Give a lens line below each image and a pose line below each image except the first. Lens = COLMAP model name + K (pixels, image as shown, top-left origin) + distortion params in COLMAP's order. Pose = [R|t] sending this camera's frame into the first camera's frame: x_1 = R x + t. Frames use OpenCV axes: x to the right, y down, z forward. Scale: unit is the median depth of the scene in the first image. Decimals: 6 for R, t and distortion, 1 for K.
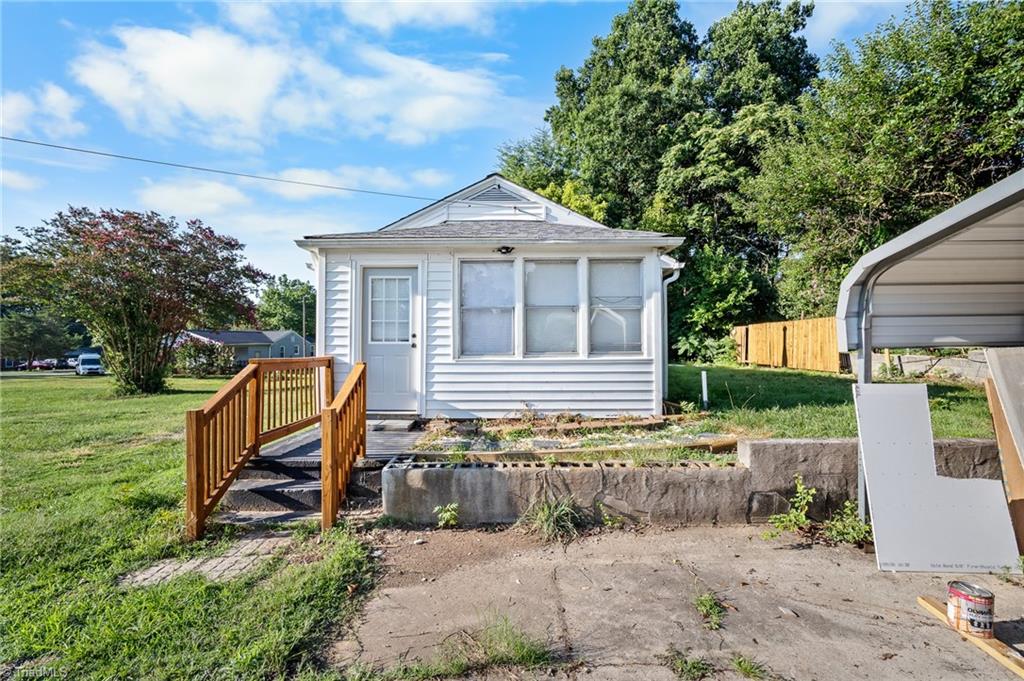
lens RADIAL K [[454.5, 0, 509.2], [0, 454.5, 337.5], [0, 0, 1]] dist [-0.000329, 0.000931]
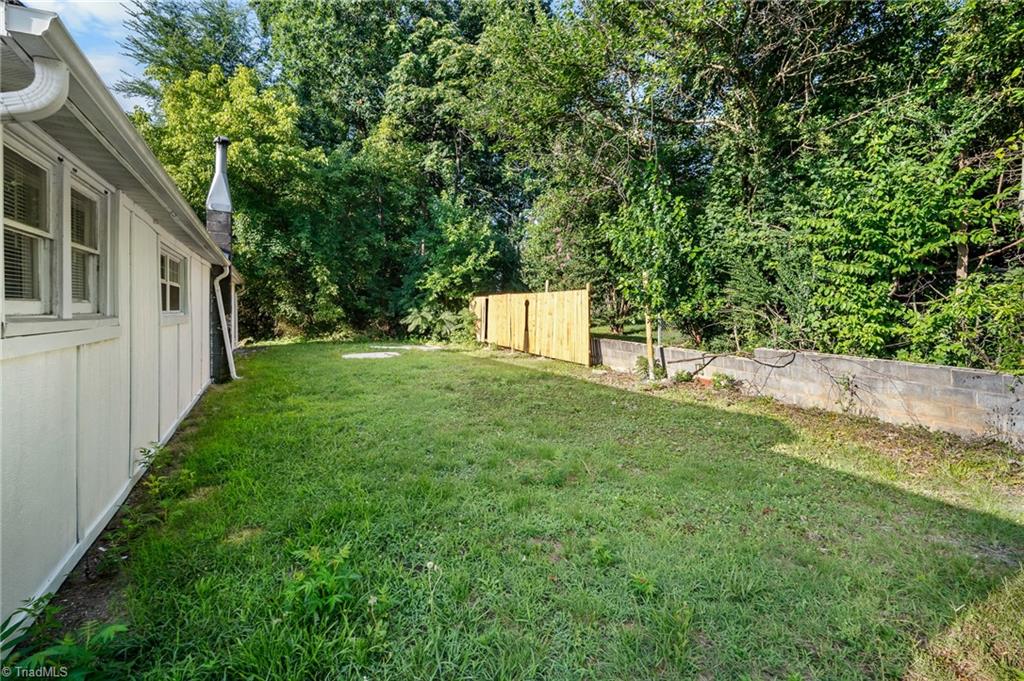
lens RADIAL K [[454.5, 0, 496.1], [0, 454.5, 309.4], [0, 0, 1]] dist [-0.000329, 0.000931]
pose [[0.890618, 0.002979, 0.454743, 0.164970], [-0.012933, 0.999740, 0.018780, -0.017034], [-0.454569, -0.022607, 0.890425, 0.265815]]
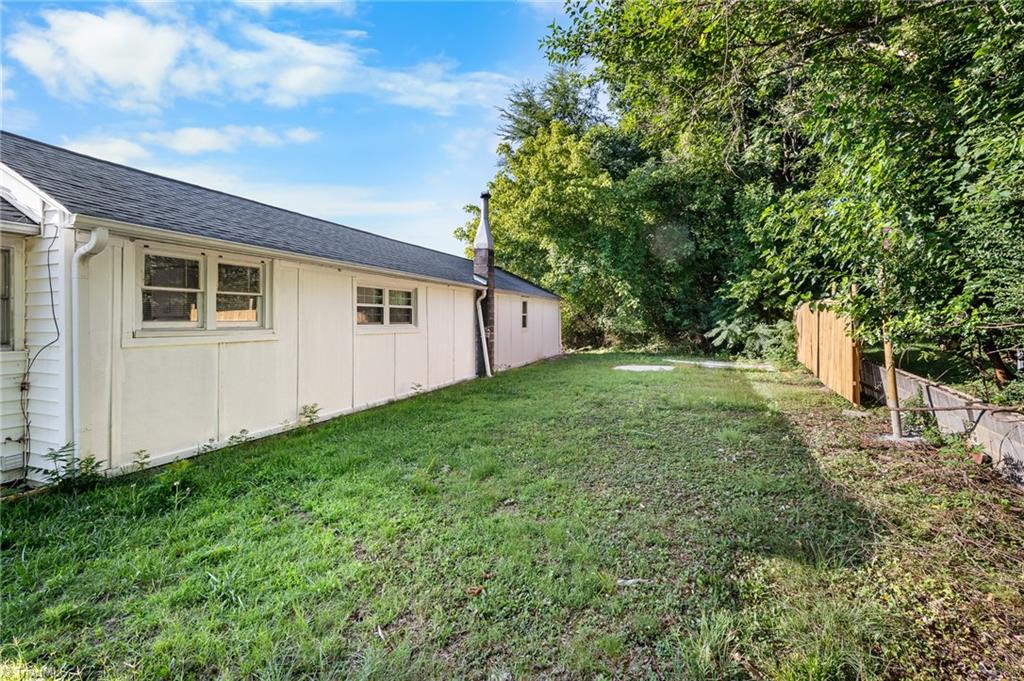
lens RADIAL K [[454.5, 0, 521.2], [0, 454.5, 313.4], [0, 0, 1]] dist [-0.000329, 0.000931]
pose [[0.941263, -0.007002, -0.337601, 0.347964], [0.008906, 0.999952, 0.004089, -0.018965], [0.337556, -0.006856, 0.941280, 0.252318]]
